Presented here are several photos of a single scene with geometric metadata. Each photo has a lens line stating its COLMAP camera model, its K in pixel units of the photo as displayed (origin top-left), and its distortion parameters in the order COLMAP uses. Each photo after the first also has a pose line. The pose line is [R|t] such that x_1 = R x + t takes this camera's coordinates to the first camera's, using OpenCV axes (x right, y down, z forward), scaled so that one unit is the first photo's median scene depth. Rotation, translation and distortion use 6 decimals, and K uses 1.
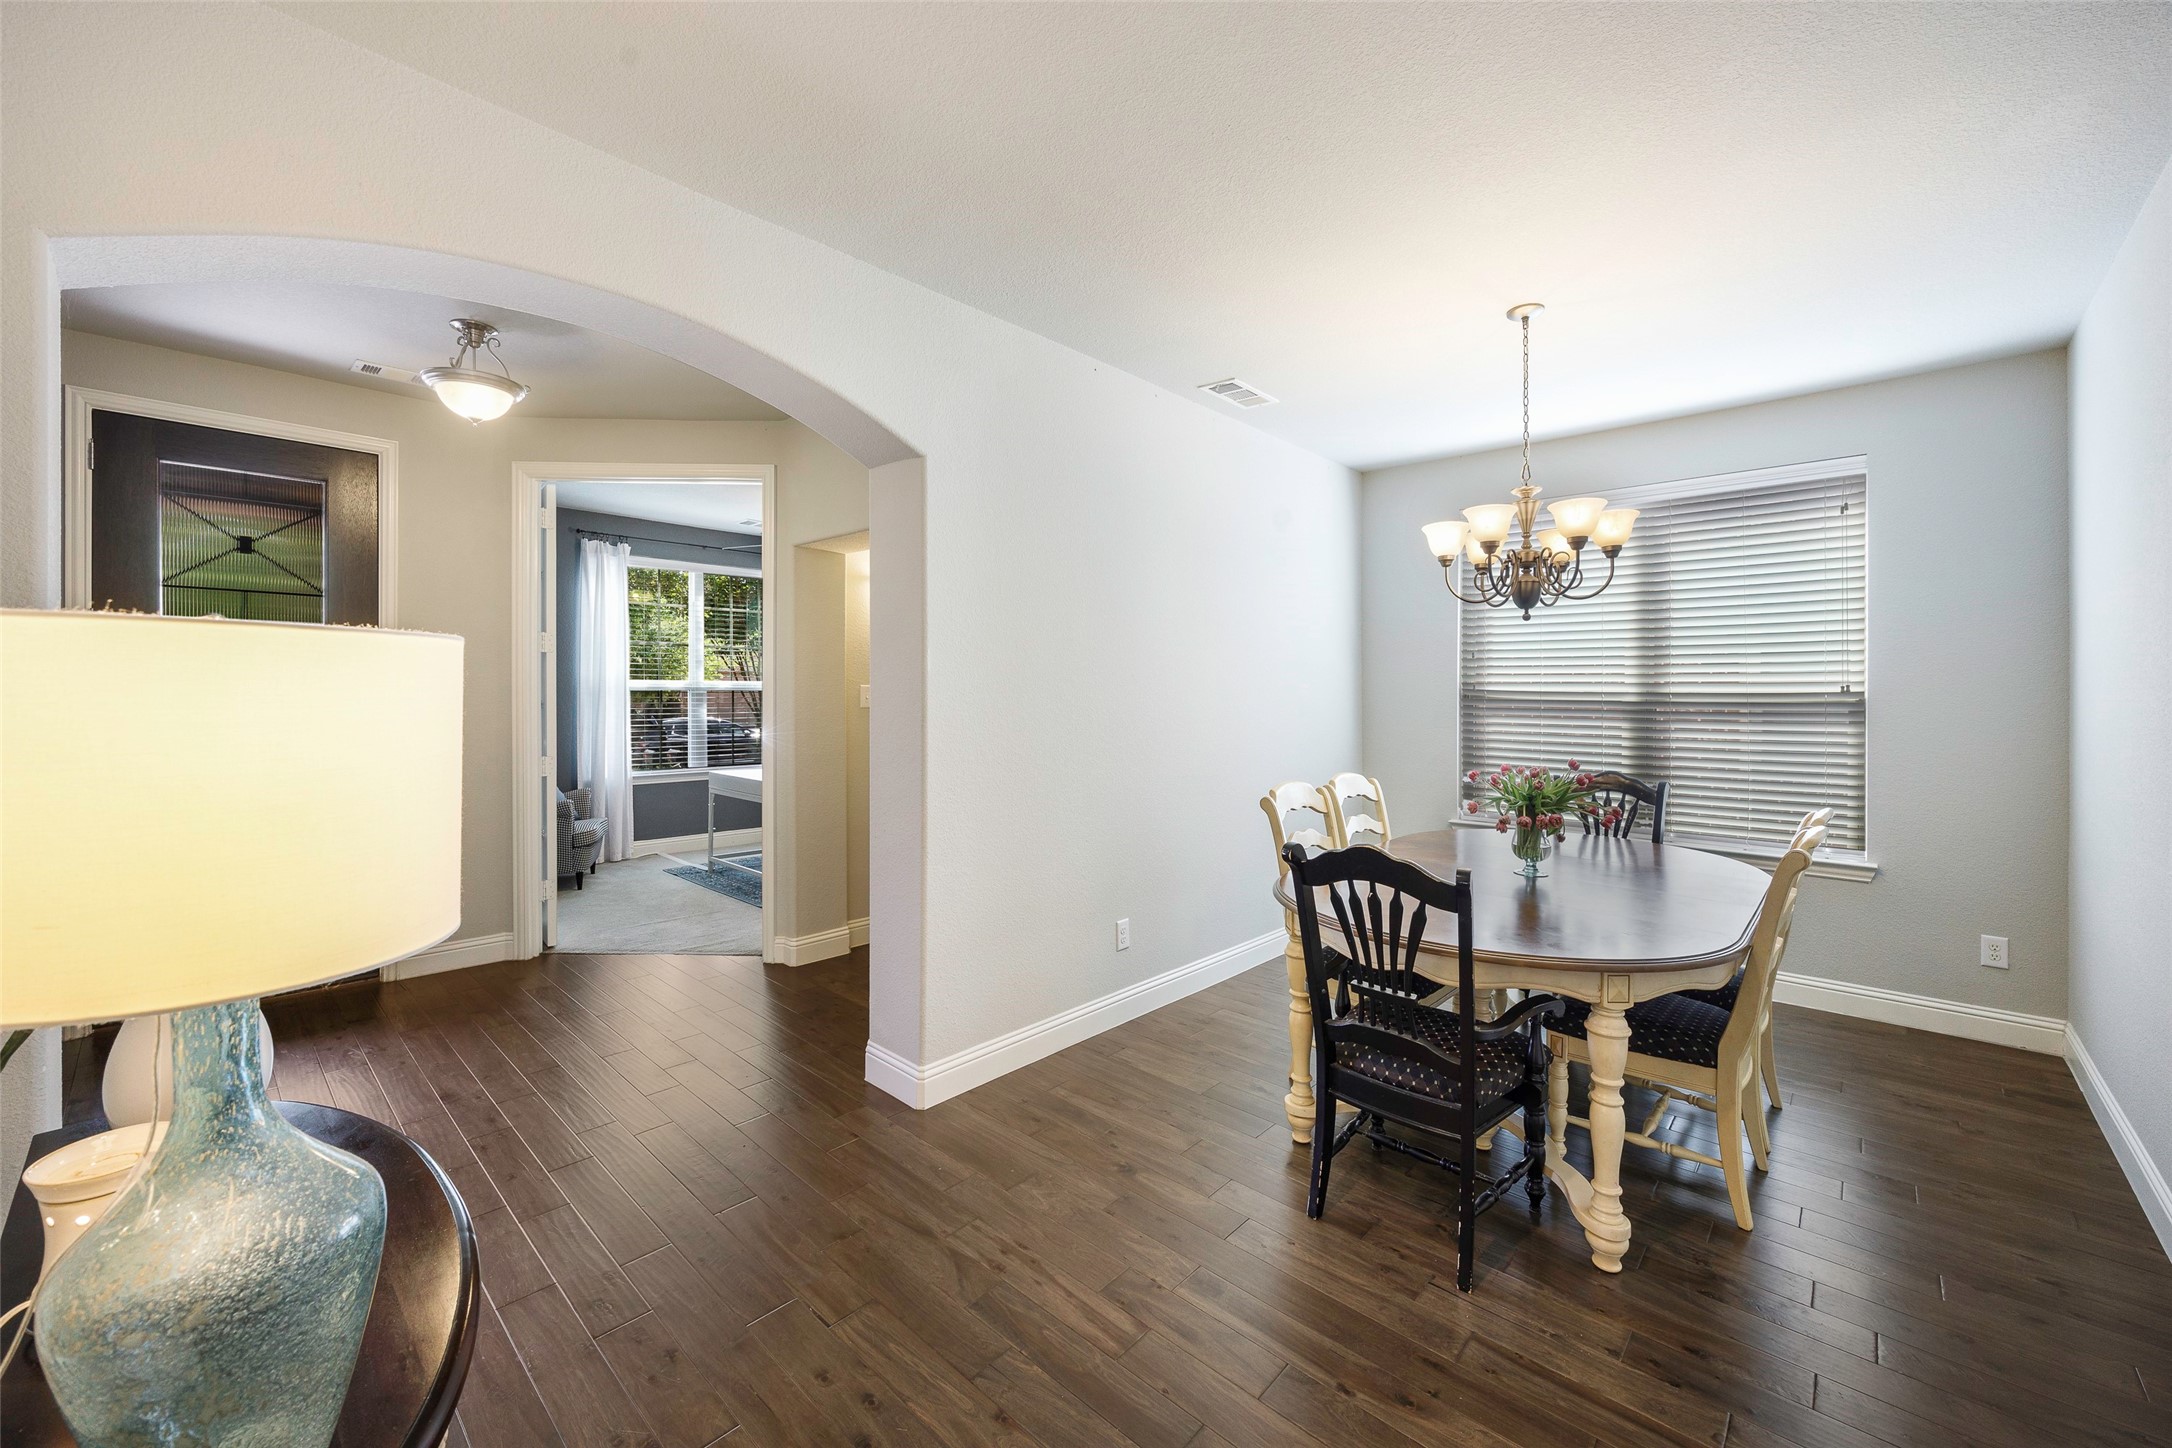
lens RADIAL K [[845.9, 0, 998.7], [0, 845.9, 697.5], [0, 0, 1]] dist [-0.000721, 0.000040]
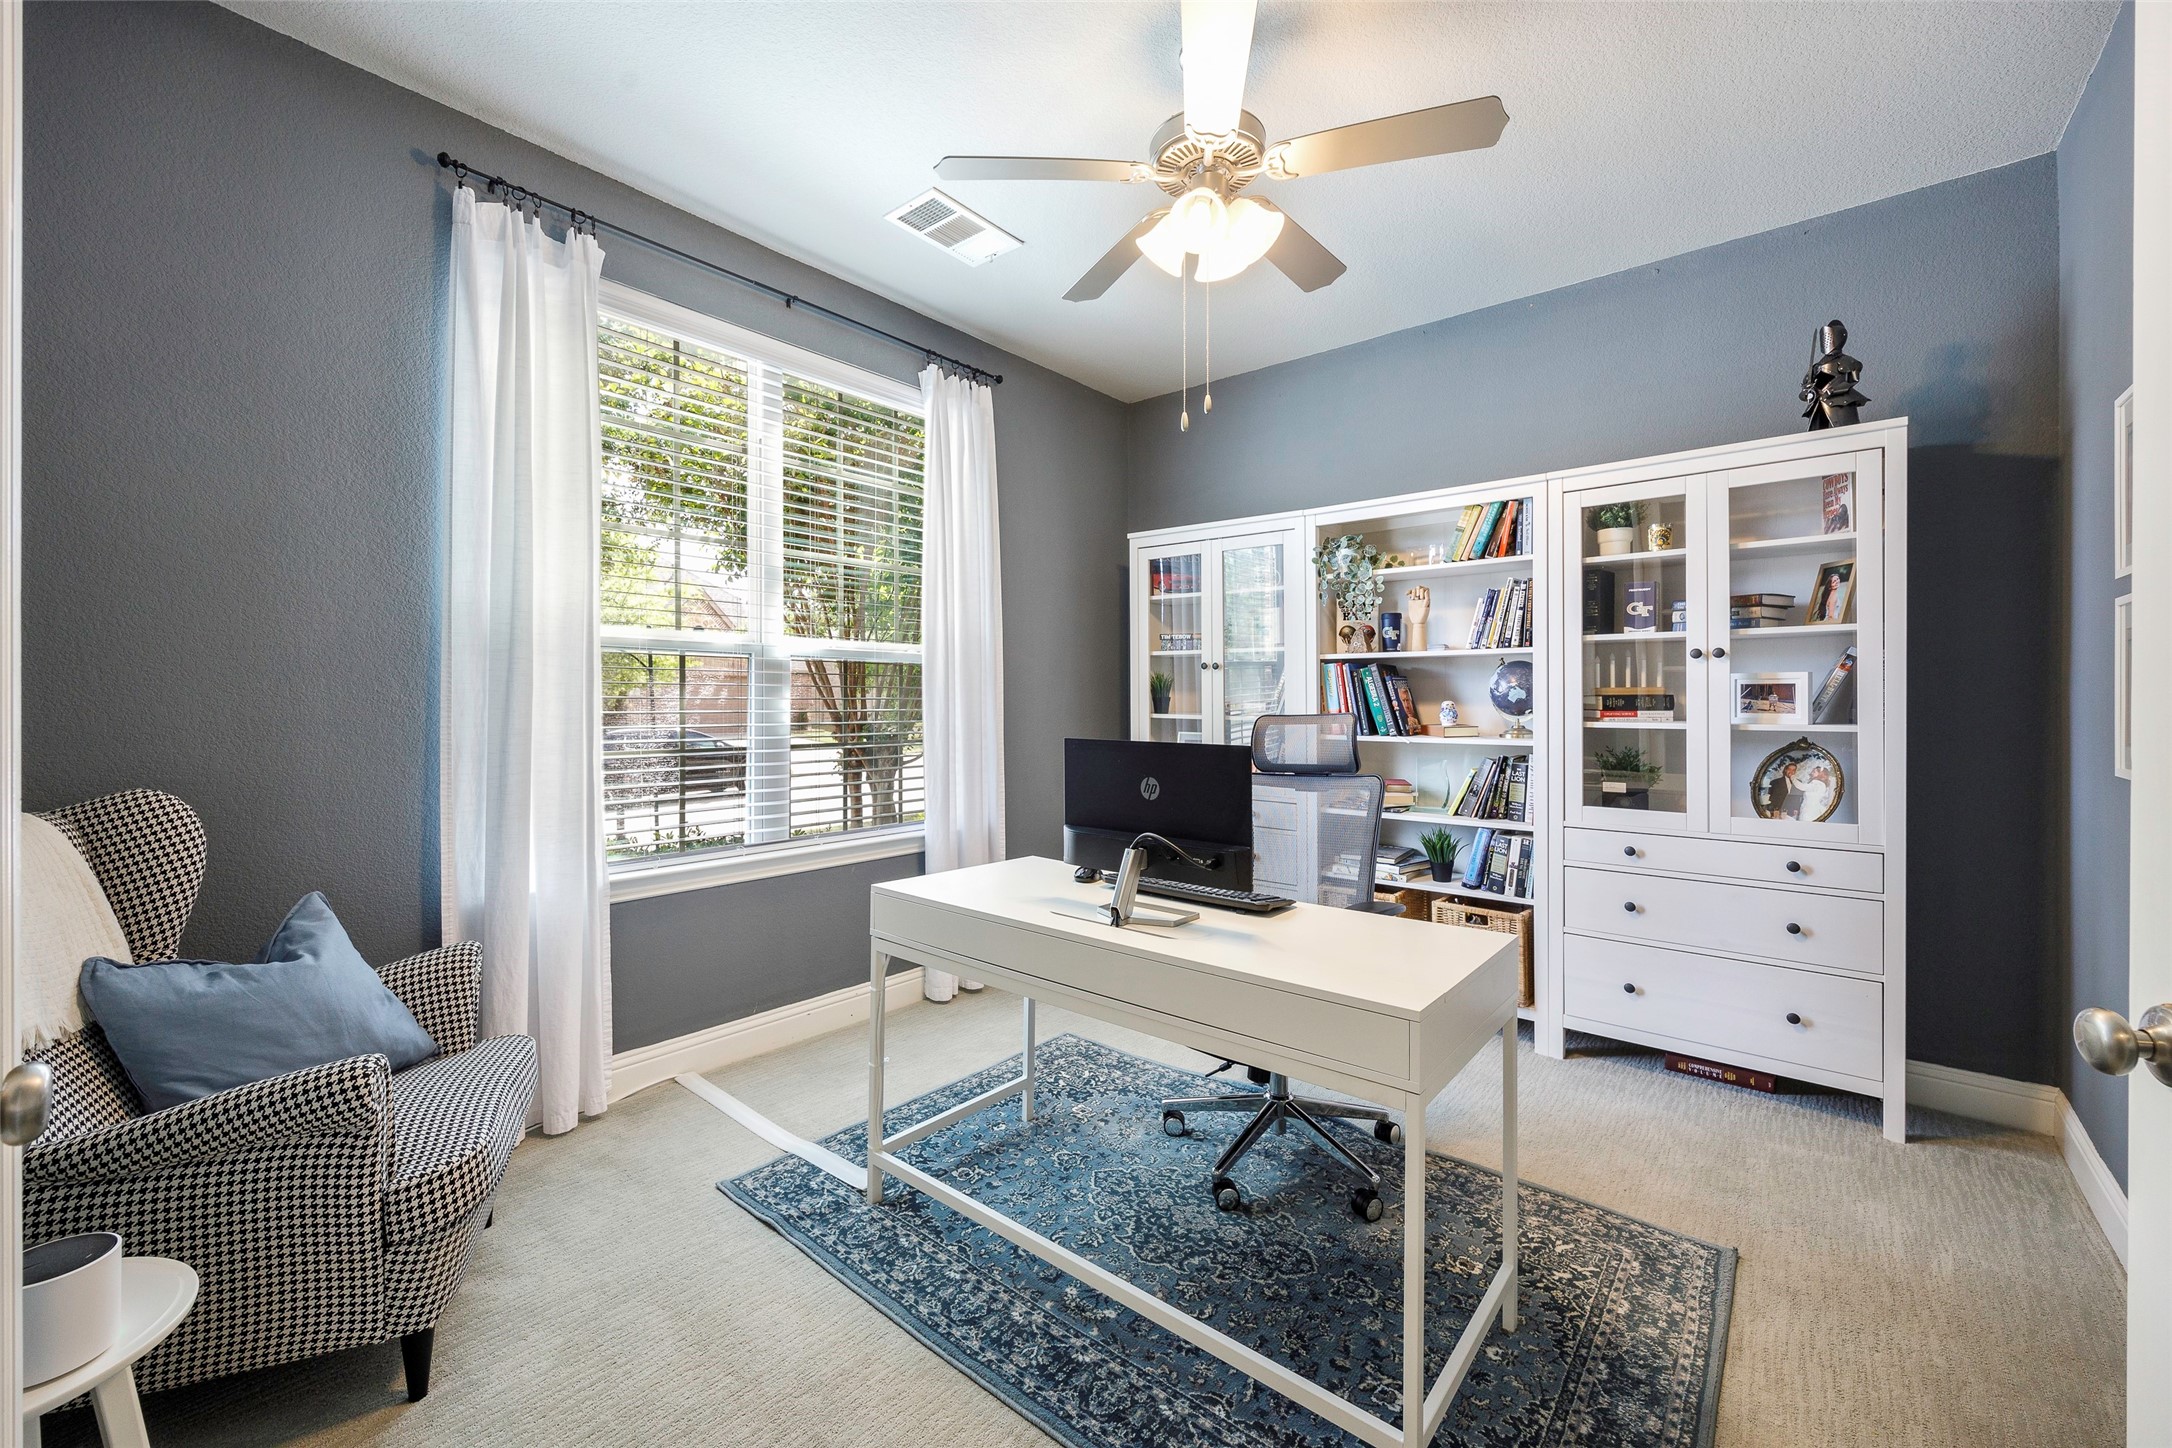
lens RADIAL K [[885.3, 0, 1067.0], [0, 885.3, 699.7], [0, 0, 1]] dist [0.001024, -0.000109]
pose [[0.994791, -0.000883, 0.101935, -0.300578], [0.001273, 0.999992, -0.003761, 0.017940], [-0.101931, 0.003872, 0.994784, 0.654278]]
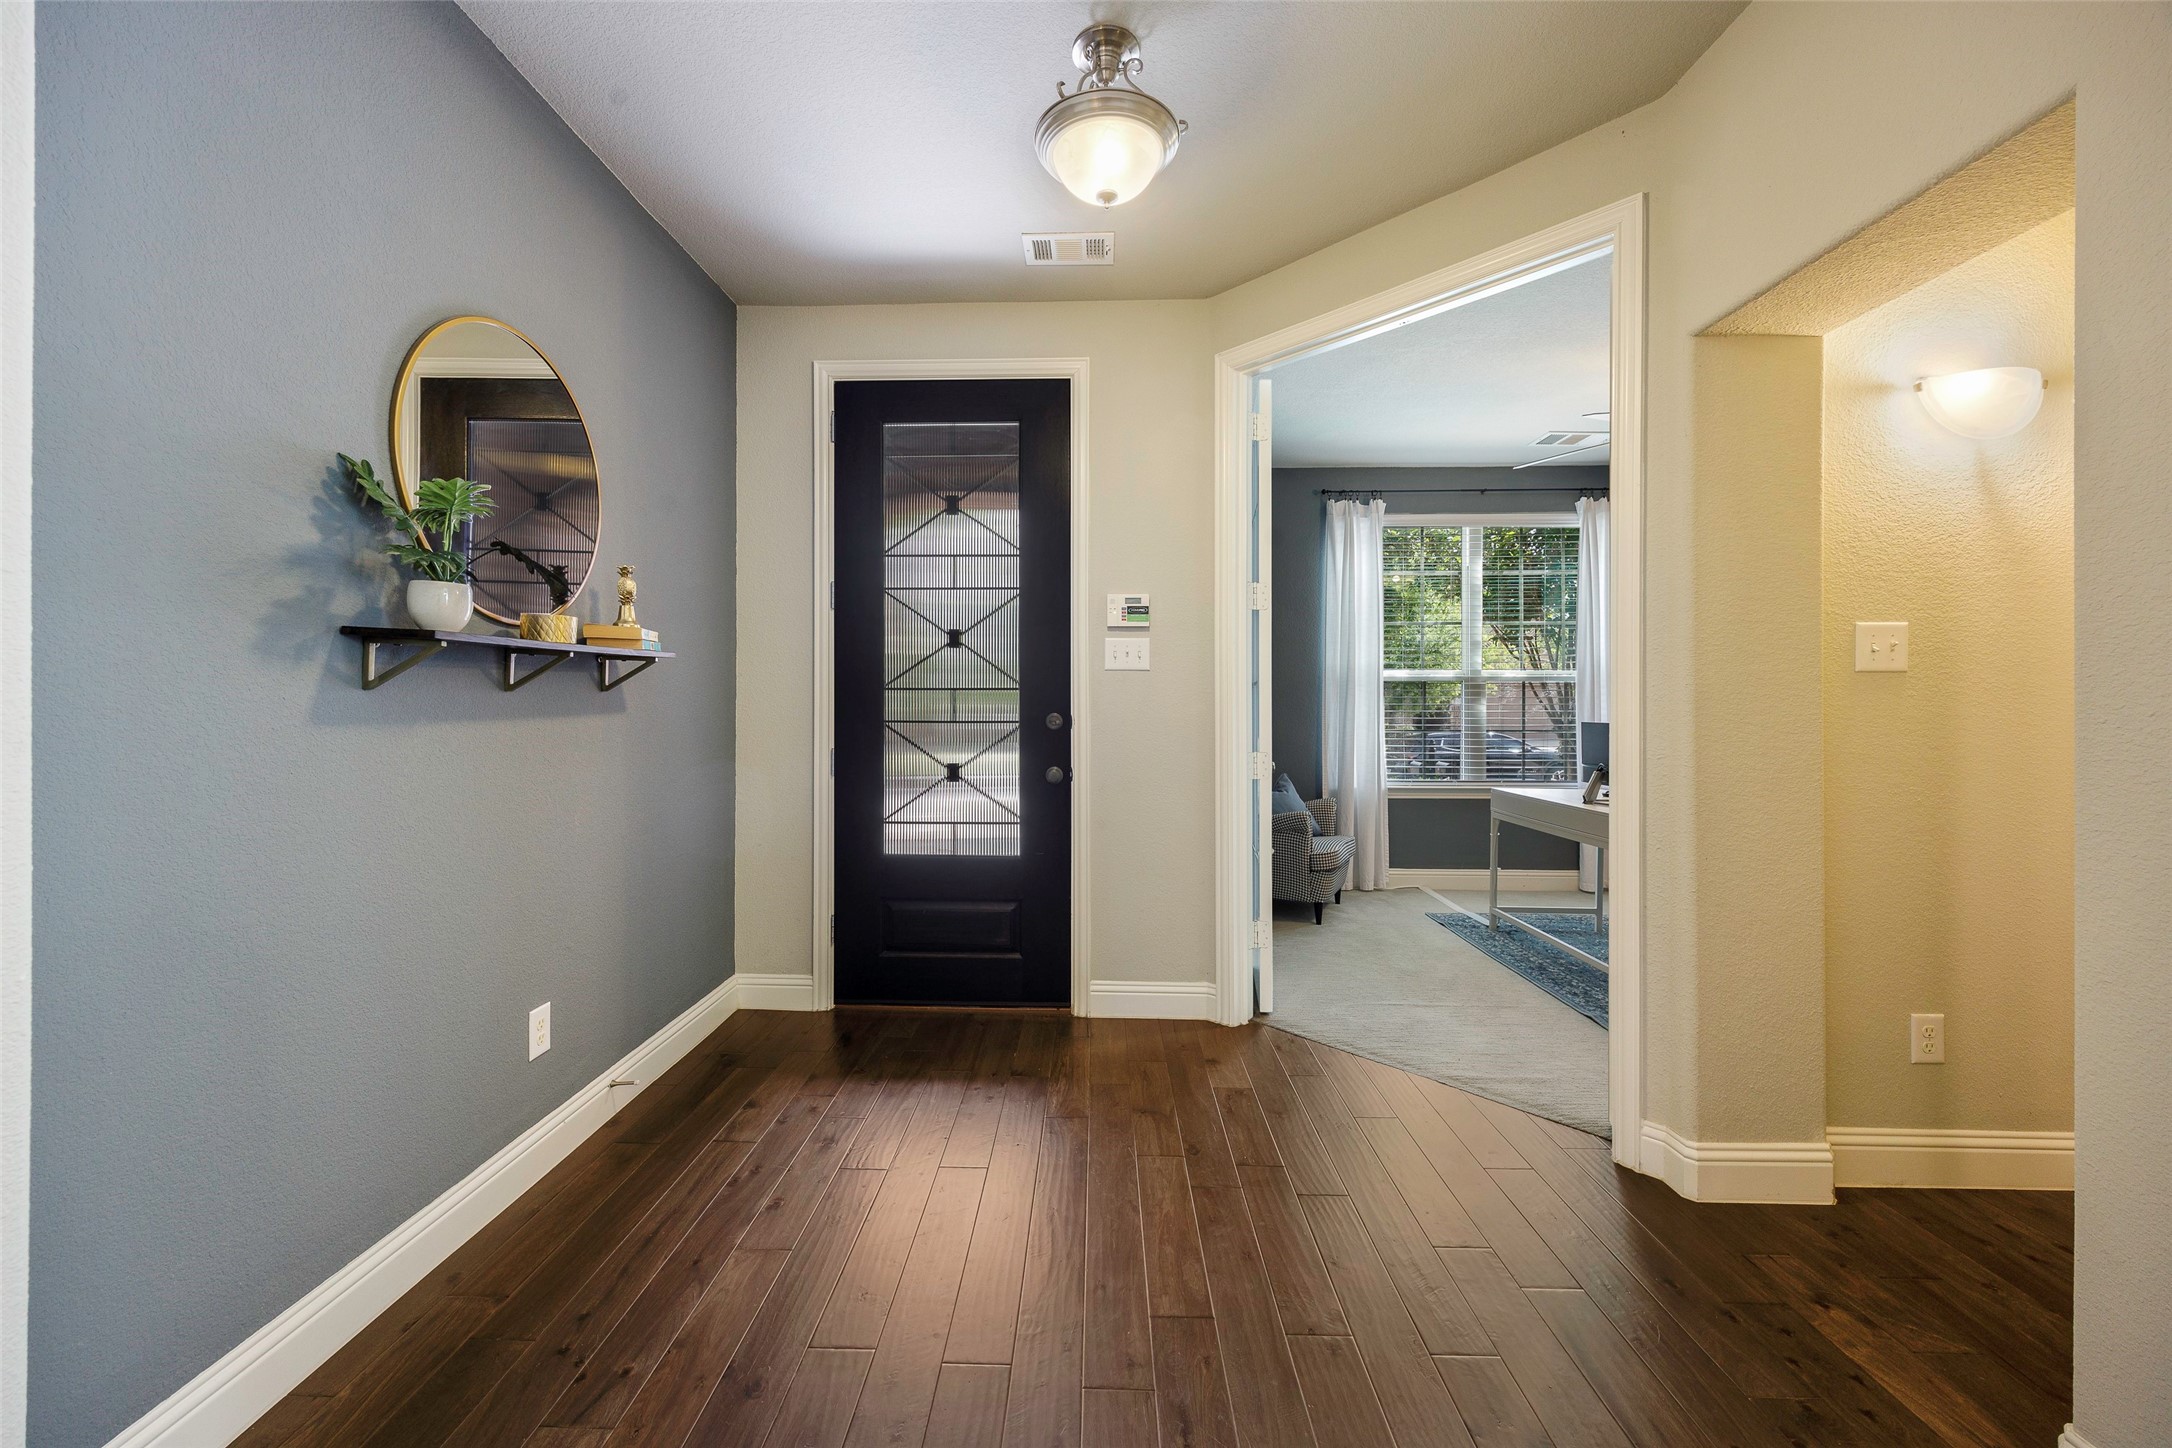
lens RADIAL K [[801.1, 0, 1070.9], [0, 801.1, 714.7], [0, 0, 1]] dist [0.018961, 0.000039]
pose [[0.695589, 0.000737, -0.718439, -0.100231], [-0.000052, 1.000000, 0.000974, 0.025226], [0.718440, -0.000640, 0.695589, 0.271480]]
